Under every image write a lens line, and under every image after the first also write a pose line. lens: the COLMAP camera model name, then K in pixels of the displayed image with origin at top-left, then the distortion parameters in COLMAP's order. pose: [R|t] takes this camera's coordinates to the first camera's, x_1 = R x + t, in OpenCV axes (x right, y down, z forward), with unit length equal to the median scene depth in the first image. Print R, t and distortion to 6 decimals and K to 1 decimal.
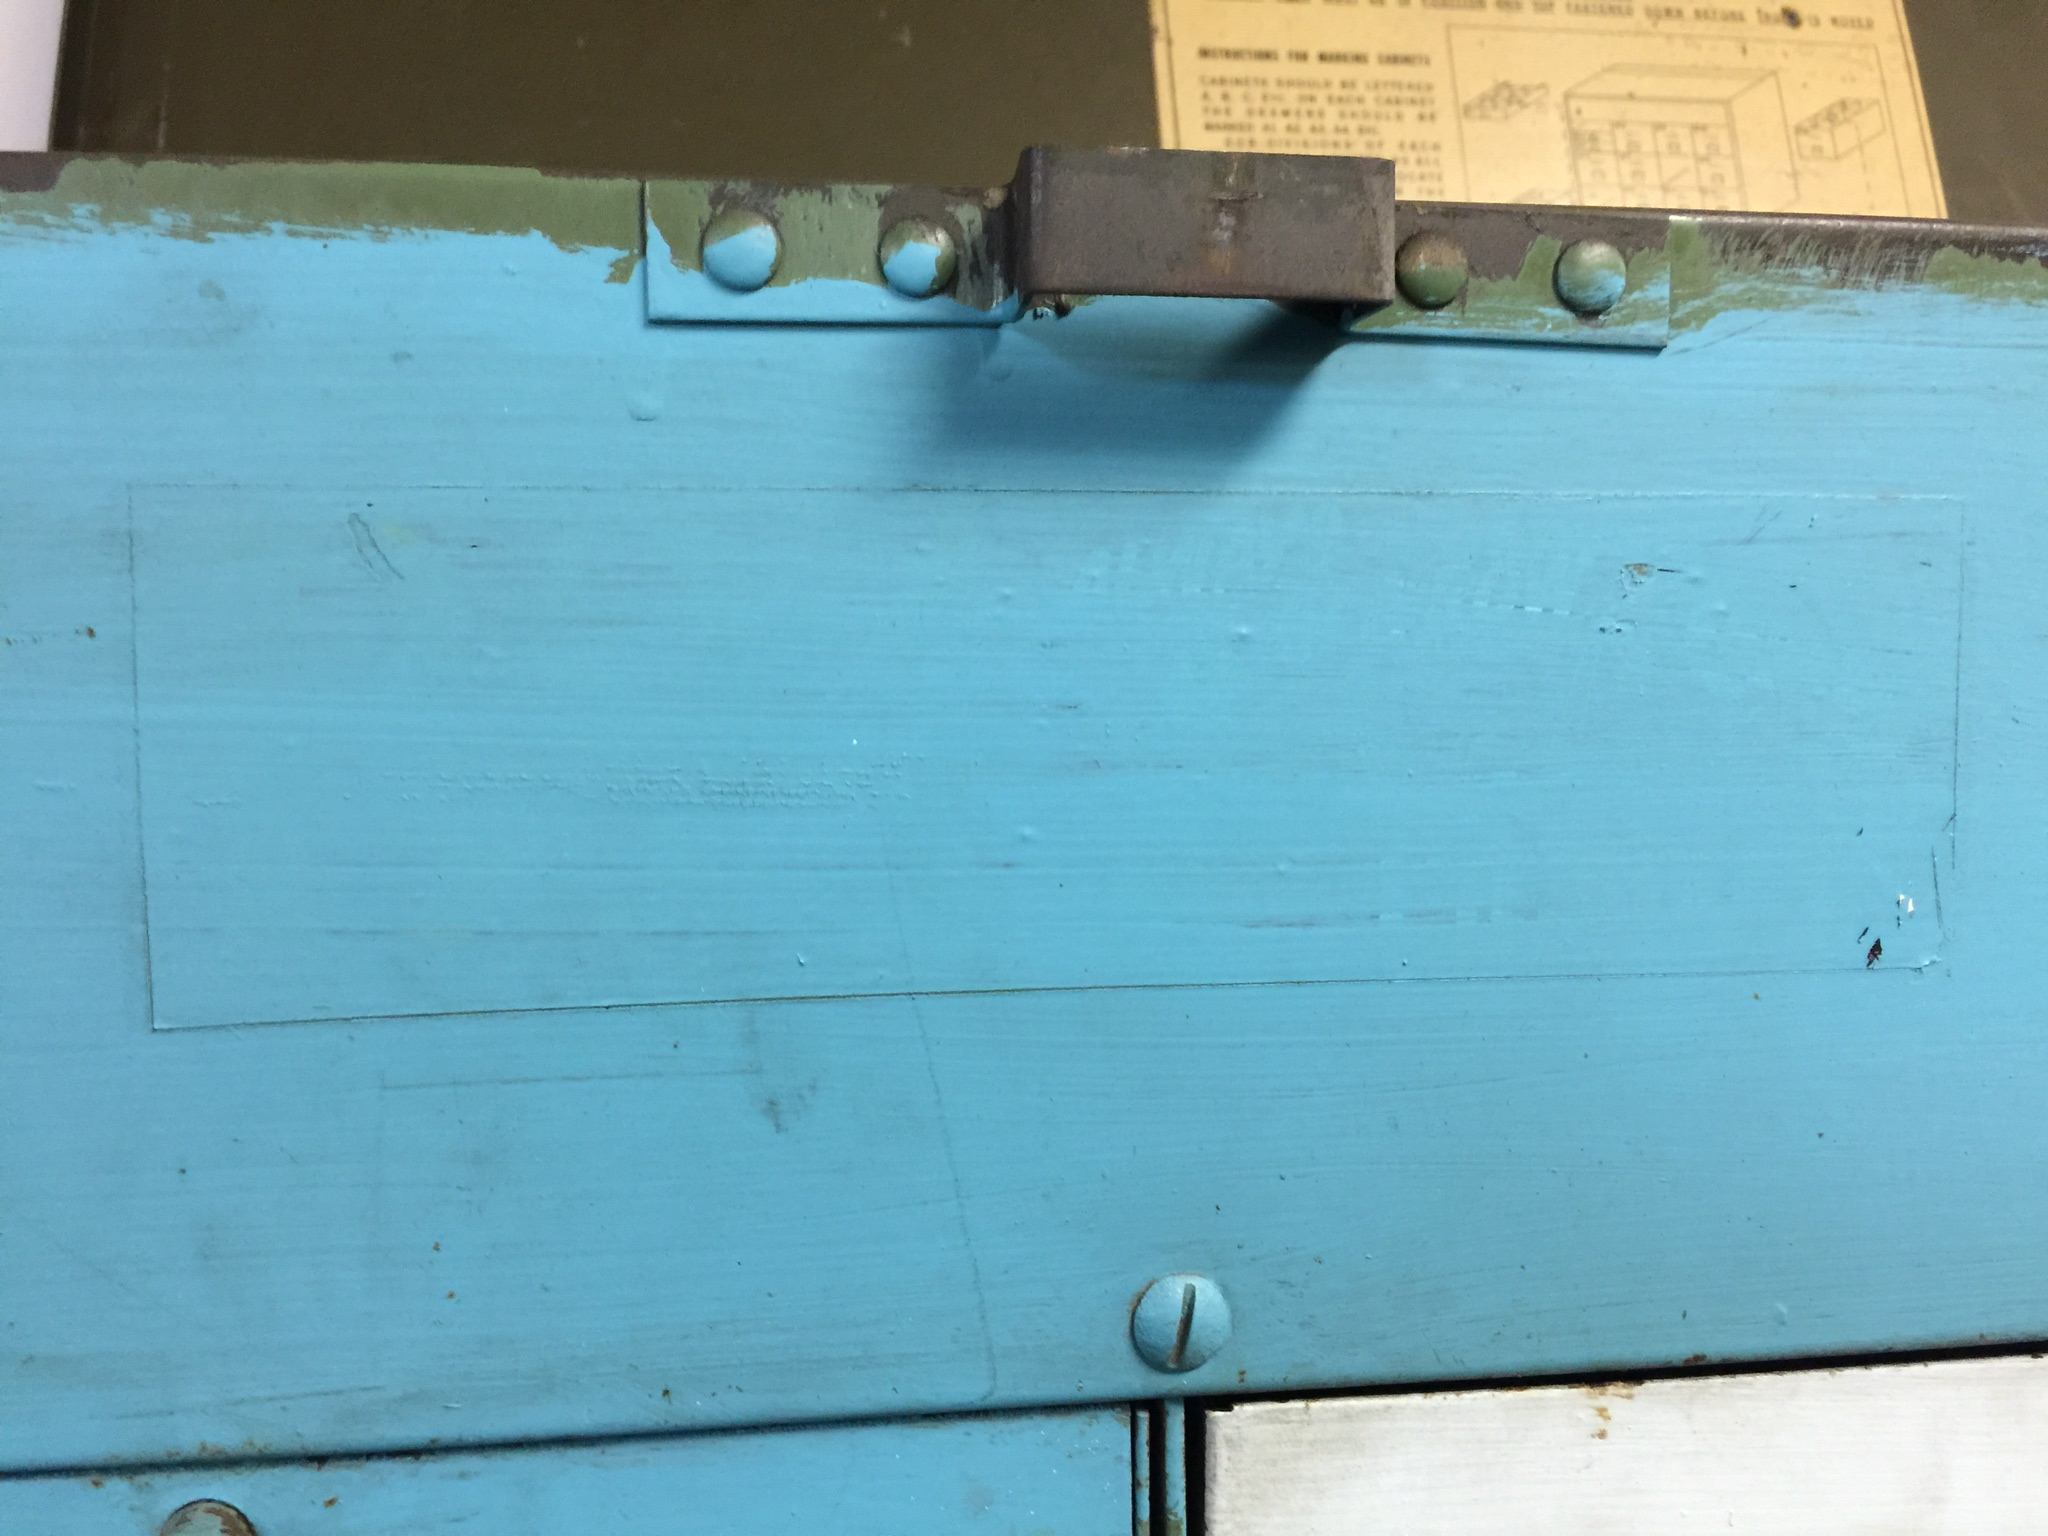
lens RADIAL K [[1778.2, 0, 1016.4], [0, 1778.2, 765.0], [0, 0, 1]] dist [0.089916, -0.152177]
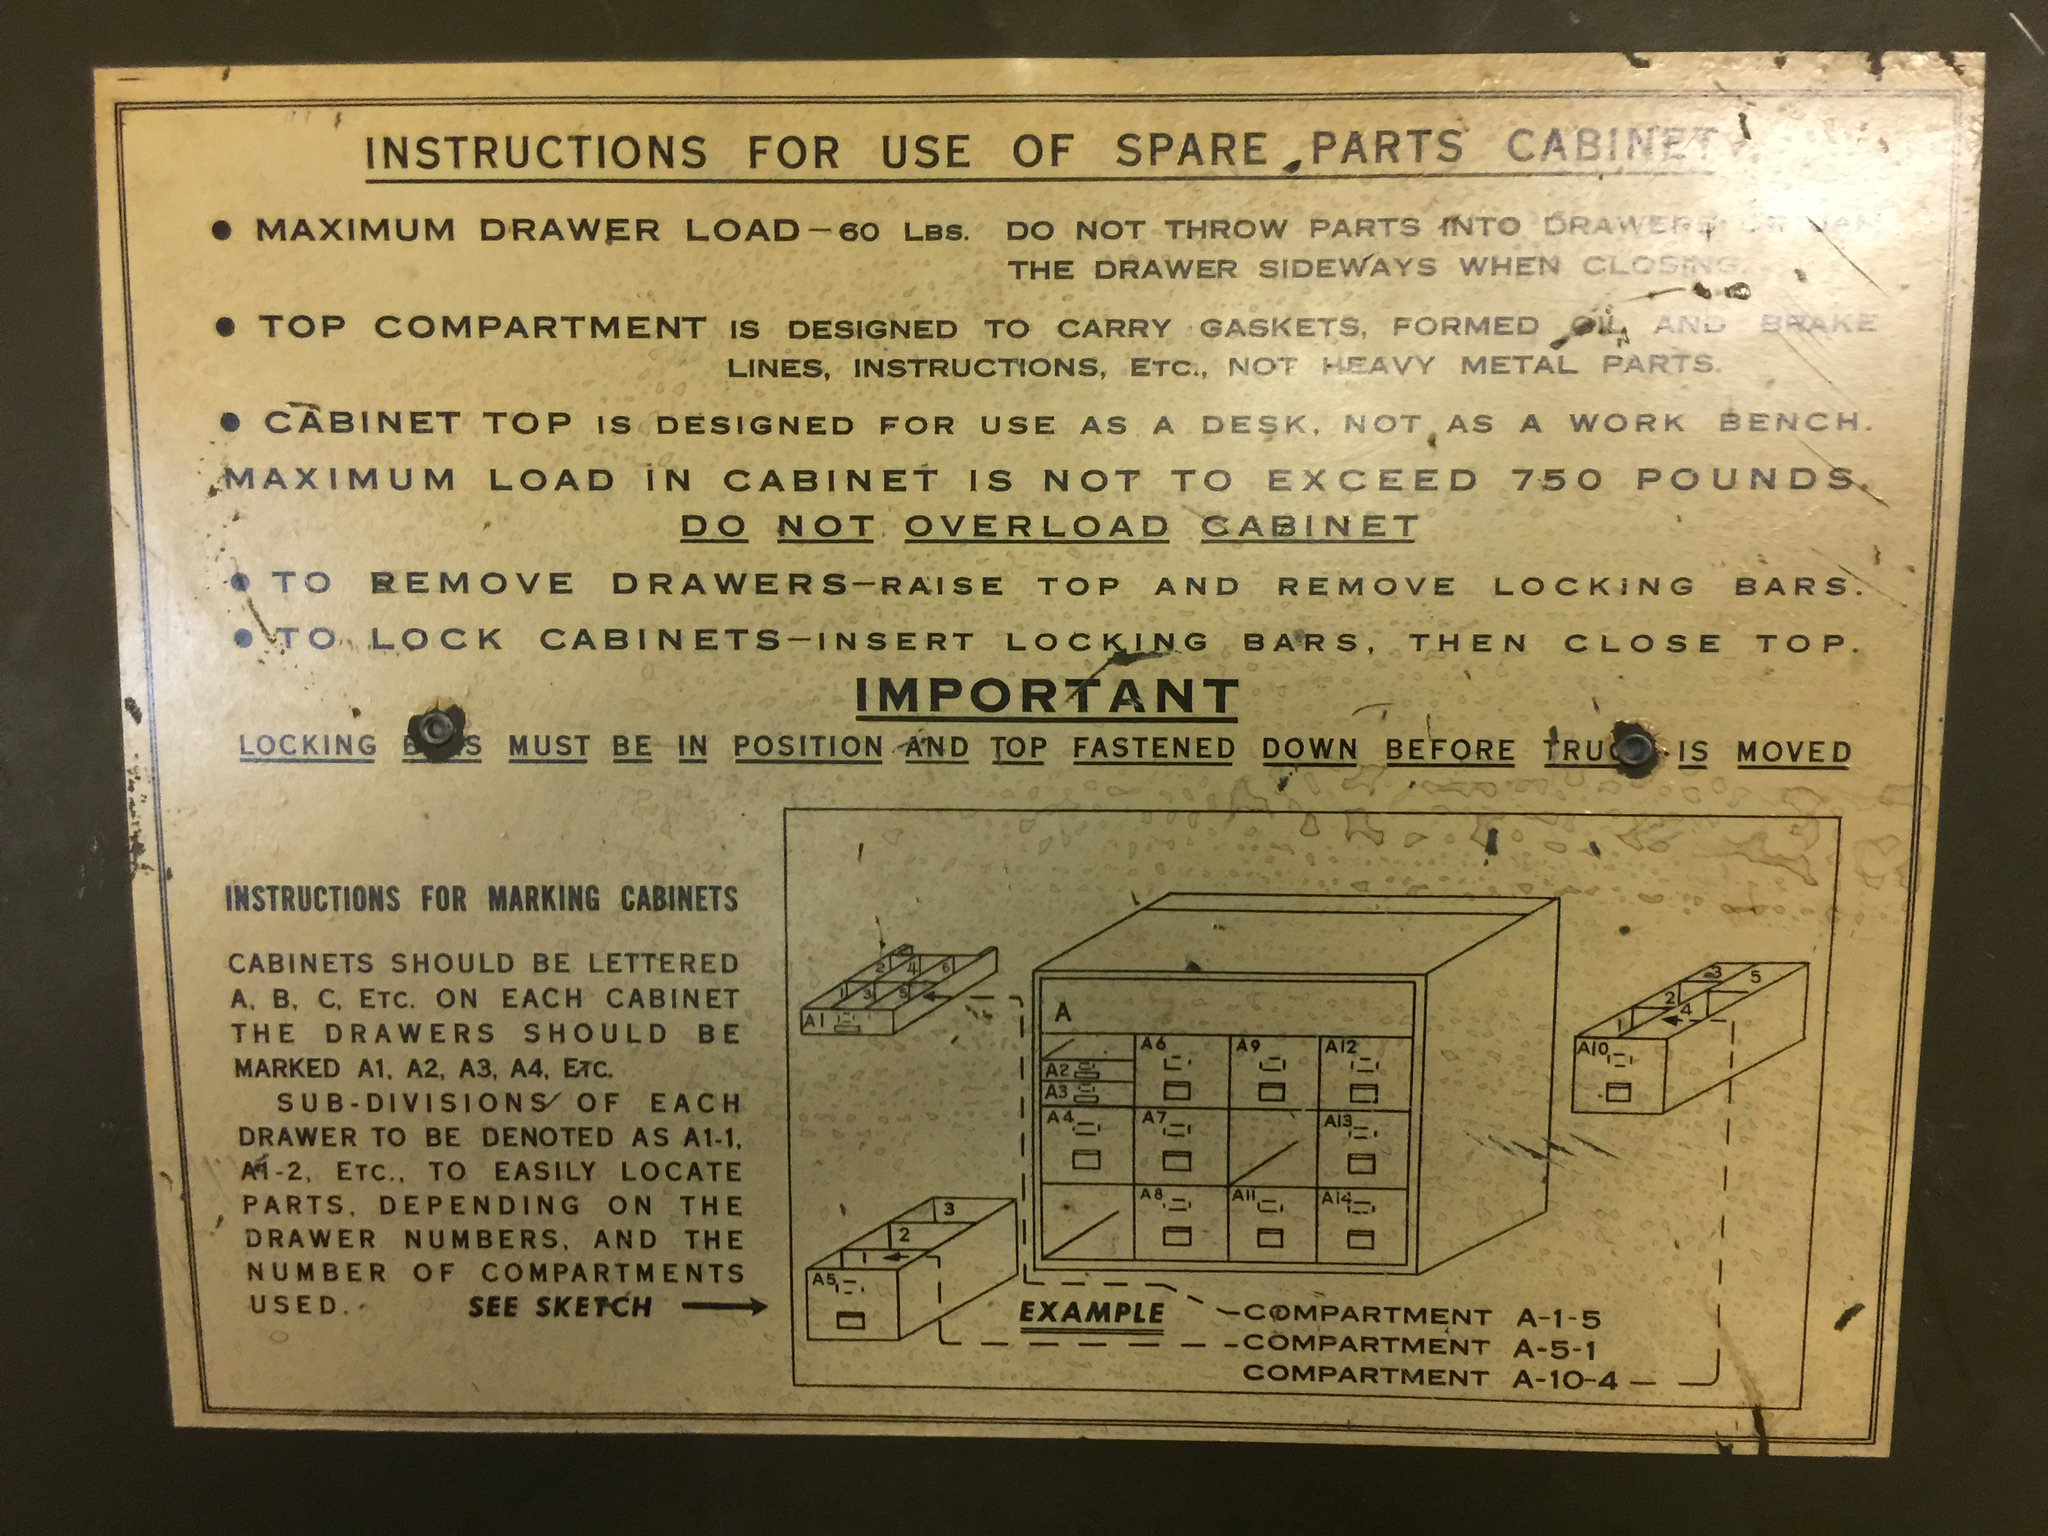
lens RADIAL K [[1778.2, 0, 1029.6], [0, 1778.2, 750.4], [0, 0, 1]] dist [0.089916, -0.152177]
pose [[0.982667, 0.079626, -0.167410, 1.020480], [-0.008341, 0.921132, 0.389160, -1.638517], [0.185194, -0.381018, 0.905830, 1.663732]]
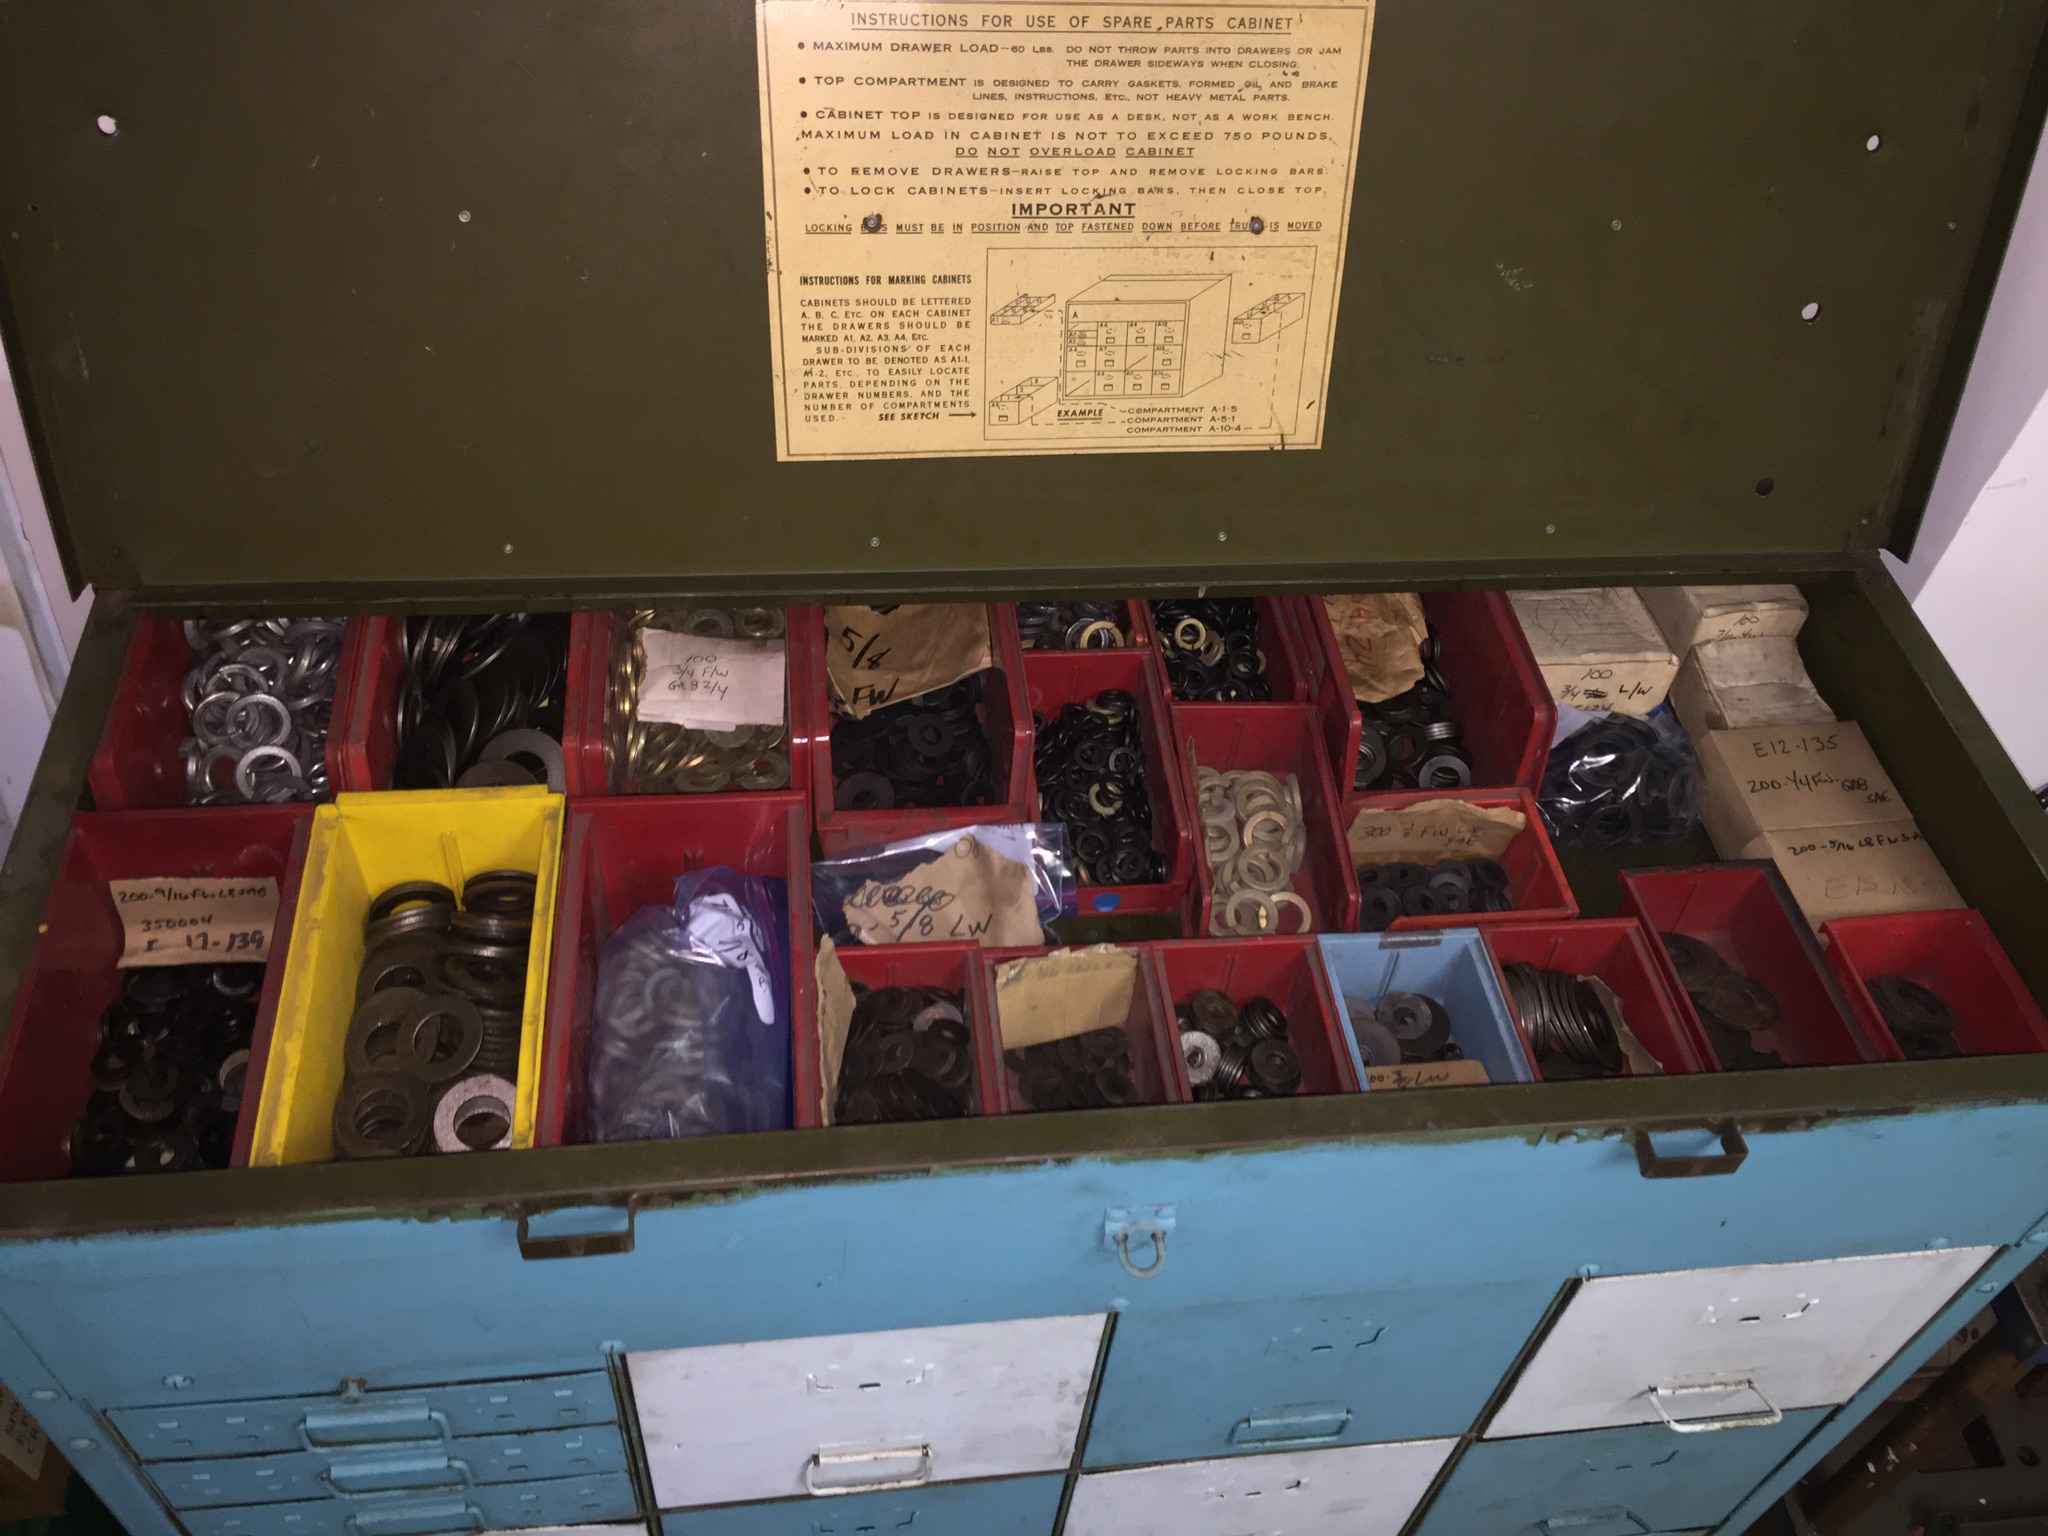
lens RADIAL K [[1778.2, 0, 1041.8], [0, 1778.2, 763.5], [0, 0, 1]] dist [0.089916, -0.152177]
pose [[0.996129, 0.075704, 0.044677, 0.679813], [-0.084938, 0.697992, 0.711050, -3.041678], [0.022645, -0.712093, 0.701720, -0.662310]]
